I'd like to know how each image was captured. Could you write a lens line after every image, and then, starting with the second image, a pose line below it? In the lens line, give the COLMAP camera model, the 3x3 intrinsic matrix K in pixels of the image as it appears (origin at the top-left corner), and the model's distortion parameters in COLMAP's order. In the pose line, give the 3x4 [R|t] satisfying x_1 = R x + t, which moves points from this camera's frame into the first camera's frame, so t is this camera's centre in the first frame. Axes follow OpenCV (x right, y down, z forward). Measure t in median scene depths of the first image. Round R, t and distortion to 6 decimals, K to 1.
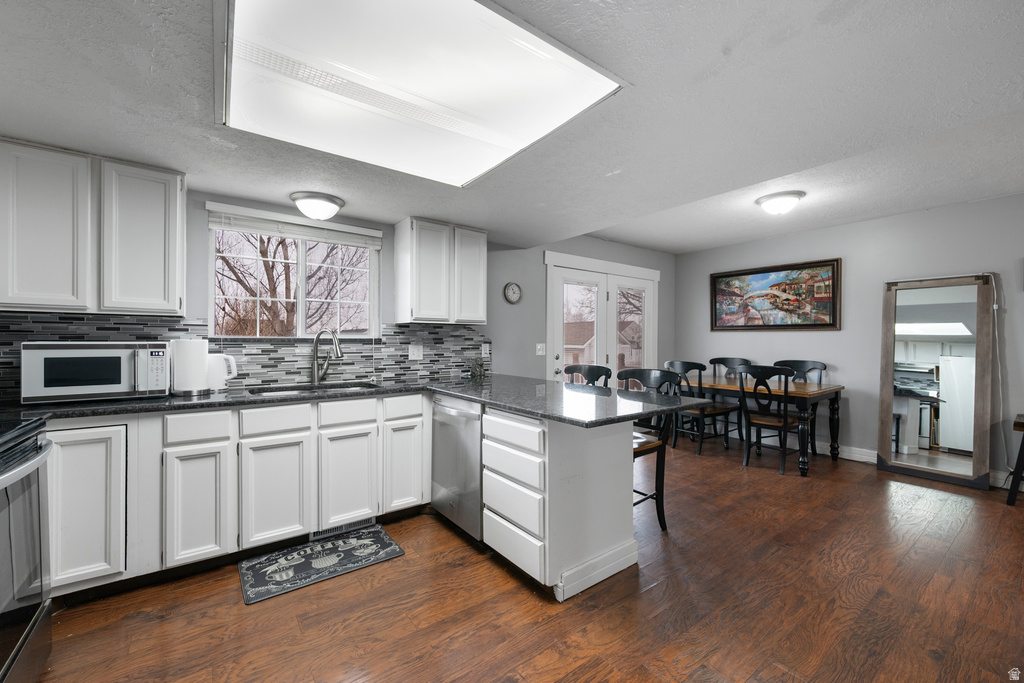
lens RADIAL K [[409.8, 0, 512.0], [0, 409.8, 341.5], [0, 0, 1]] dist [0.000649, 0.000017]
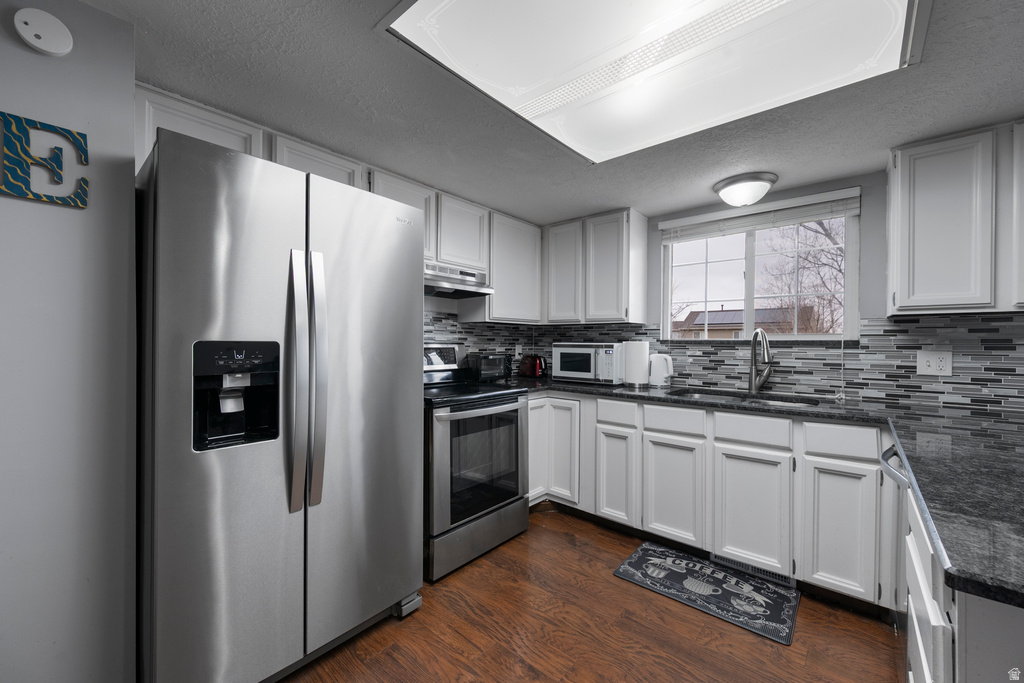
lens RADIAL K [[401.2, 0, 512.5], [0, 401.2, 342.5], [0, 0, 1]] dist [-0.001977, -0.000140]
pose [[0.220807, 0.000471, -0.975317, 0.209526], [-0.007742, 0.999969, -0.001270, 0.001810], [0.975287, 0.007831, 0.220804, 0.265505]]
